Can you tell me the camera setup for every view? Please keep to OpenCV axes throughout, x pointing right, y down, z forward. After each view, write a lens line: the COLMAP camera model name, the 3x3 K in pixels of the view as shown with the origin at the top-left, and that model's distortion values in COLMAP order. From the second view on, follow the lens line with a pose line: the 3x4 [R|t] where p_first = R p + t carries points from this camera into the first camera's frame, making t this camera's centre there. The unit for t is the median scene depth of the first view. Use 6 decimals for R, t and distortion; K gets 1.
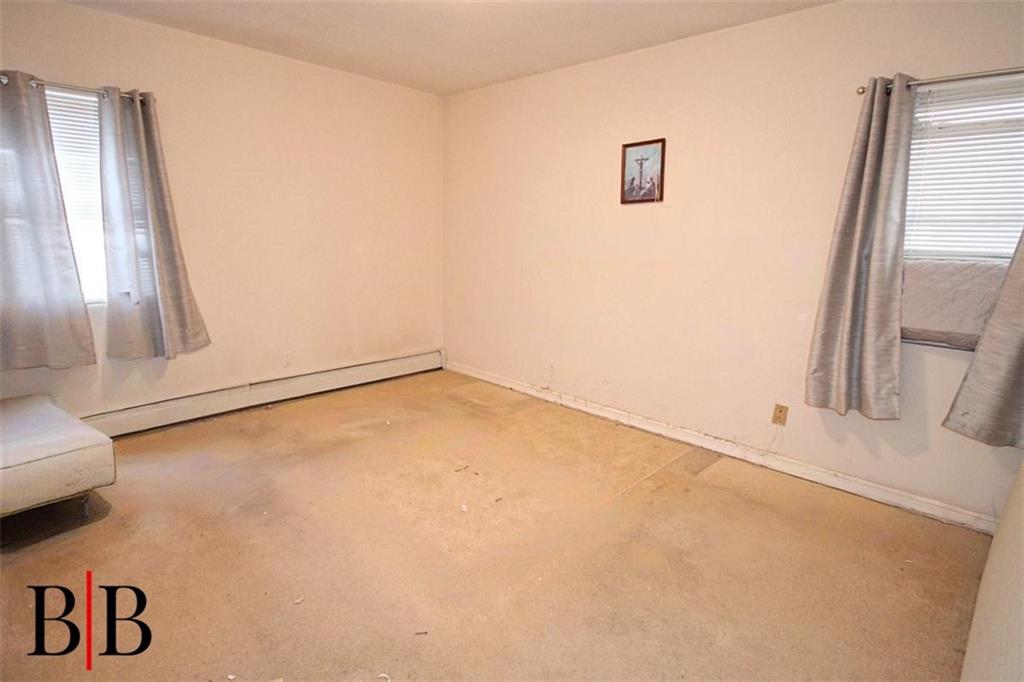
lens RADIAL K [[534.8, 0, 517.3], [0, 534.8, 339.2], [0, 0, 1]] dist [-0.000417, -0.000190]
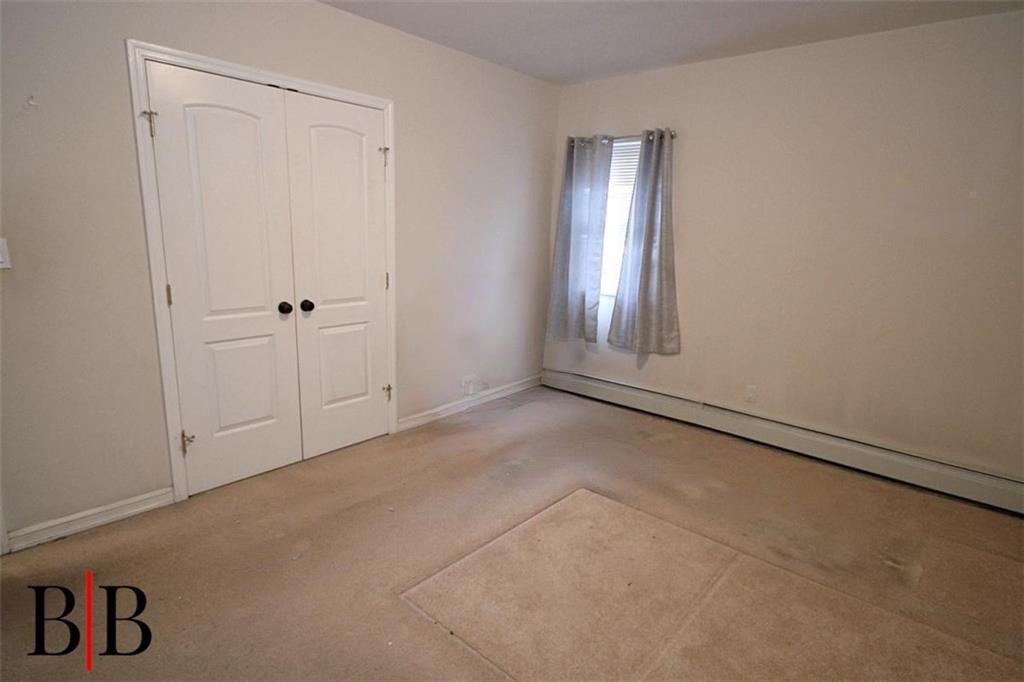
lens RADIAL K [[534.8, 0, 517.3], [0, 534.8, 339.2], [0, 0, 1]] dist [-0.000417, -0.000190]
pose [[0.068022, 0.186435, -0.980110, 0.495478], [-0.243873, 0.955691, 0.164865, -0.127480], [0.967419, 0.227808, 0.110474, 0.628149]]
